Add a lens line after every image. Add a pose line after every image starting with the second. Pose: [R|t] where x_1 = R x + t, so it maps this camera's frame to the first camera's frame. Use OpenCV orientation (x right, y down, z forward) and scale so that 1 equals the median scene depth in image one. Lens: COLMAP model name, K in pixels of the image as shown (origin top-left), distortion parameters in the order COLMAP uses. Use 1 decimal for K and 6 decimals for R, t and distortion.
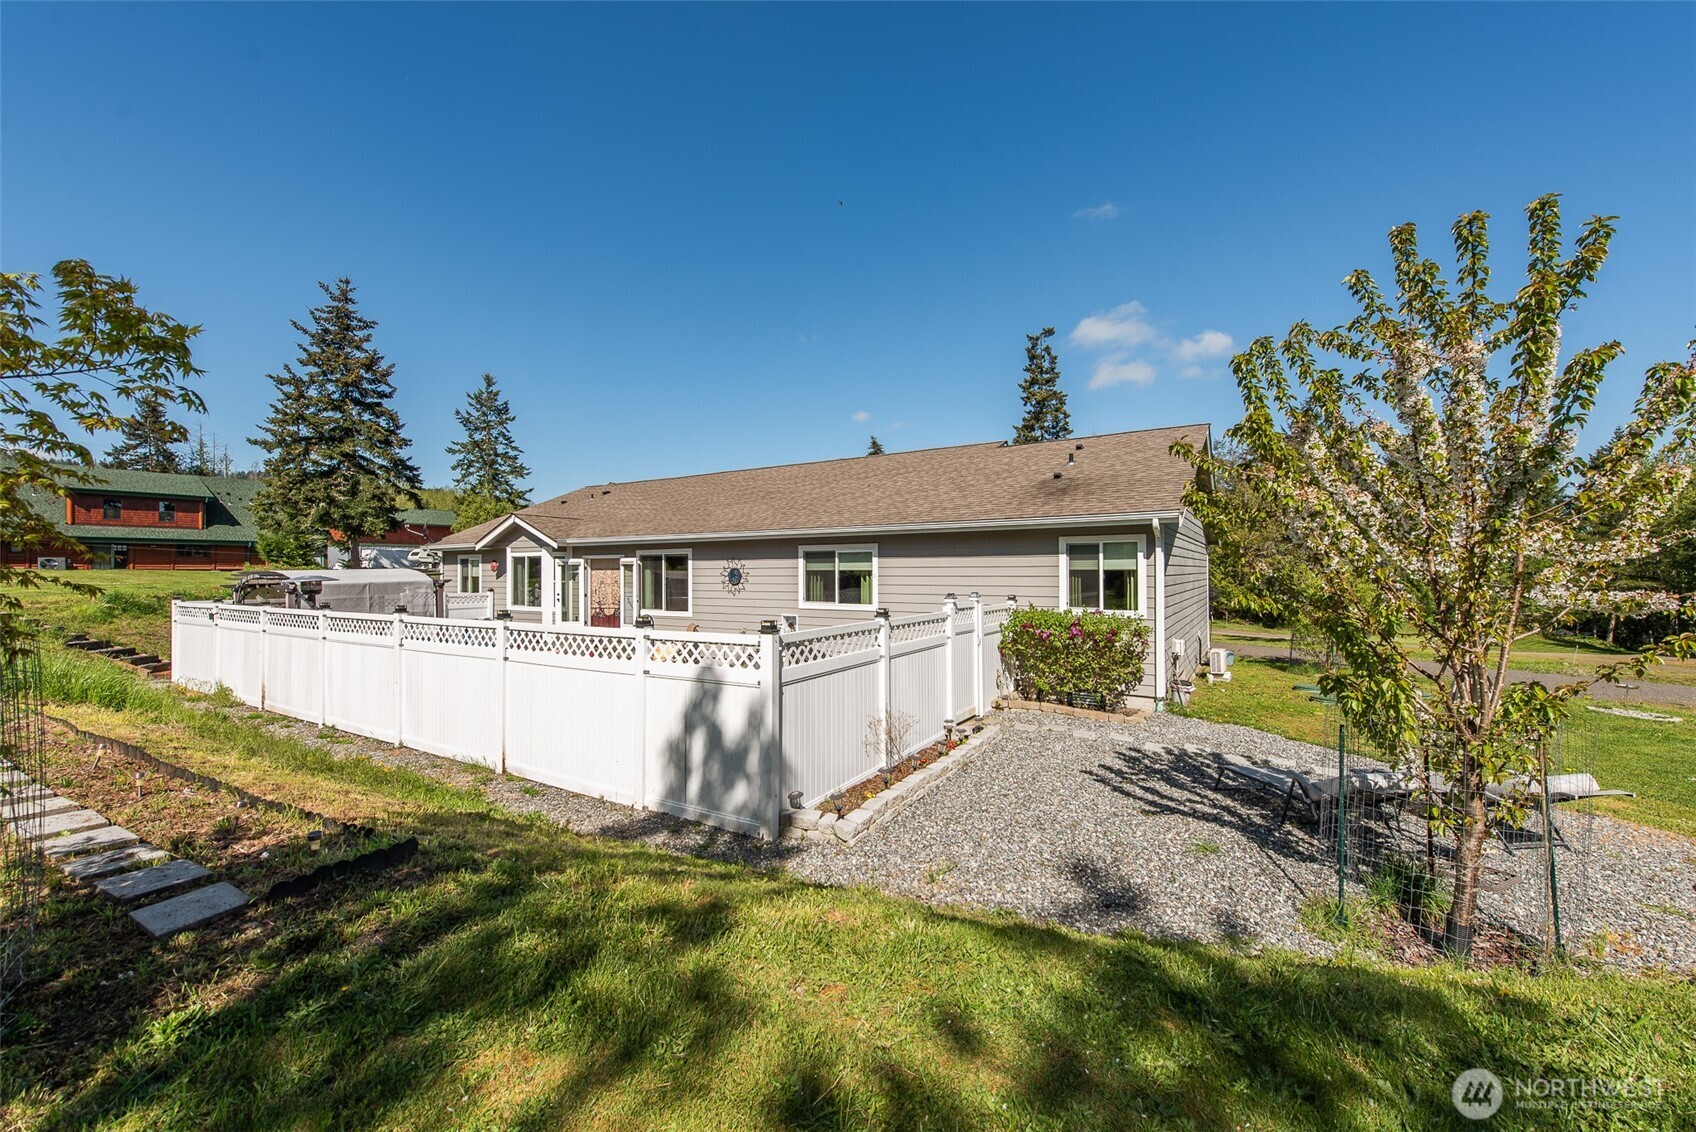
lens RADIAL K [[660.0, 0, 854.0], [0, 660.0, 573.0], [0, 0, 1]] dist [0.011379, -0.001700]
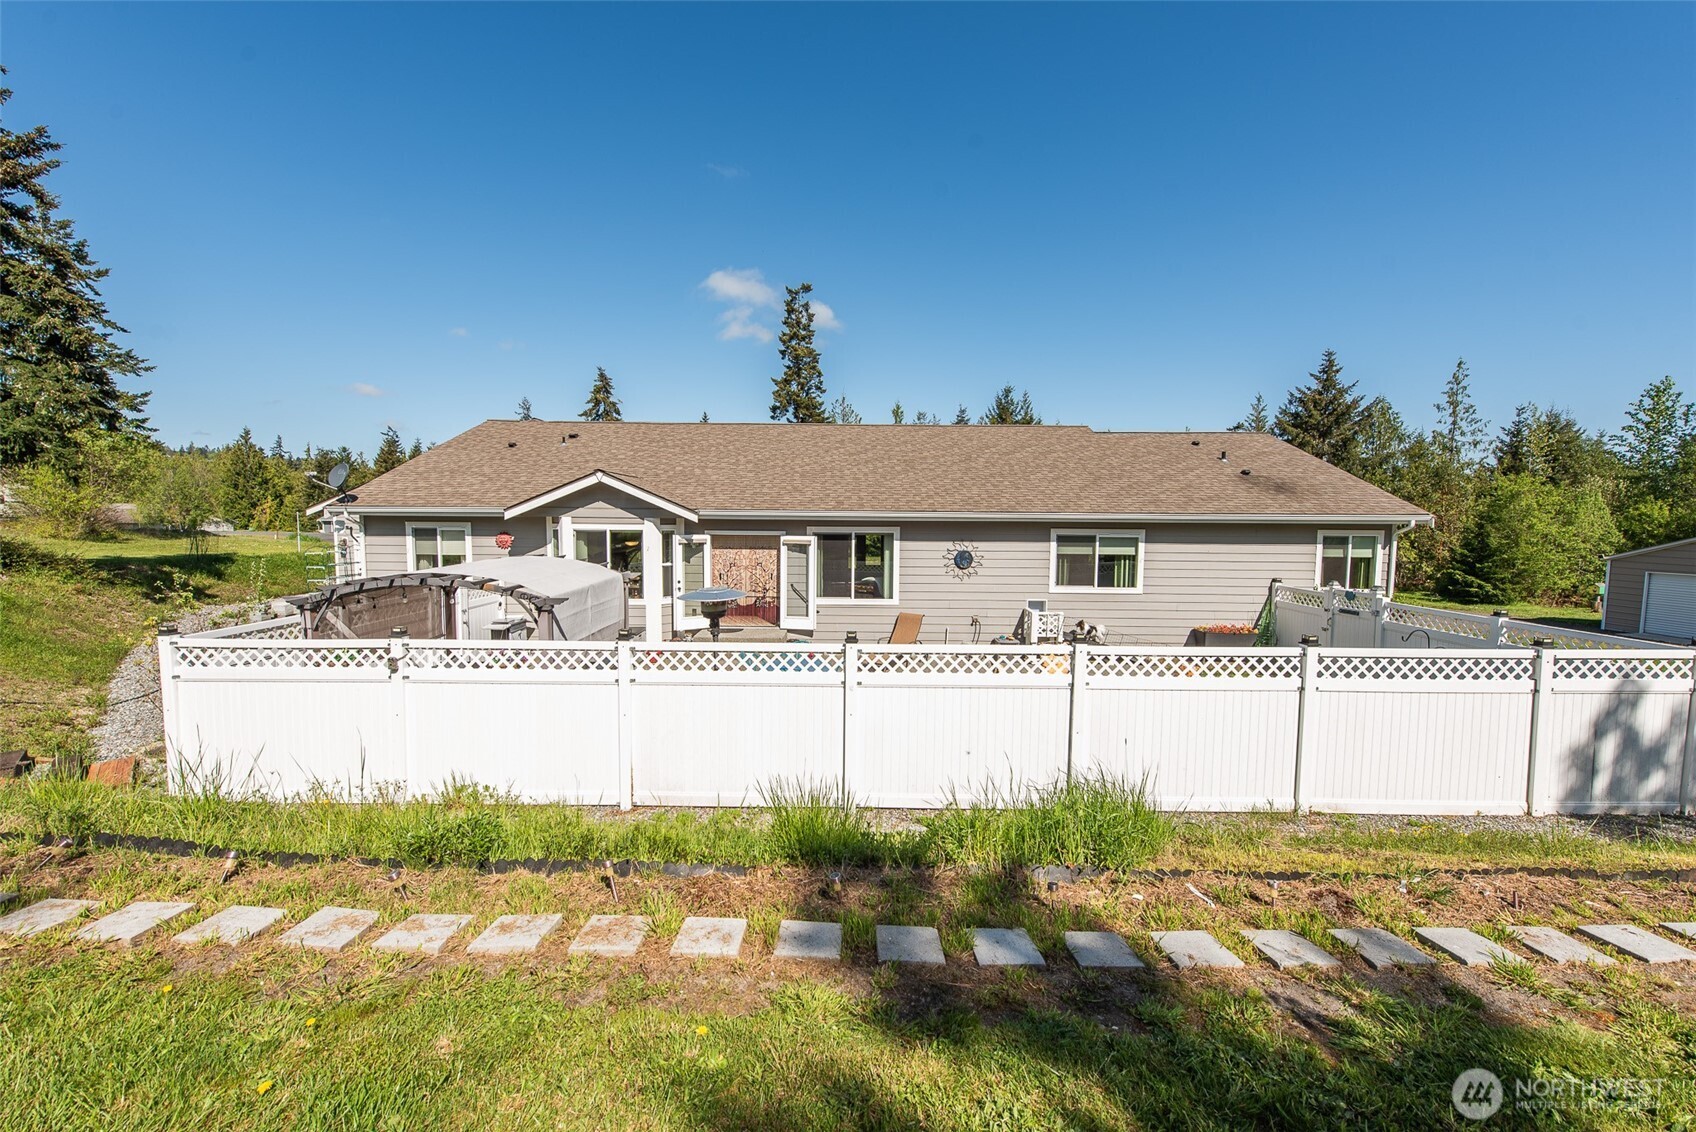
lens RADIAL K [[660.0, 0, 856.0], [0, 660.0, 571.0], [0, 0, 1]] dist [0.011379, -0.001700]
pose [[0.850013, -0.031466, 0.525821, -0.790110], [-0.010823, 0.996960, 0.077156, -0.047921], [-0.526651, -0.071275, 0.847089, 0.299501]]
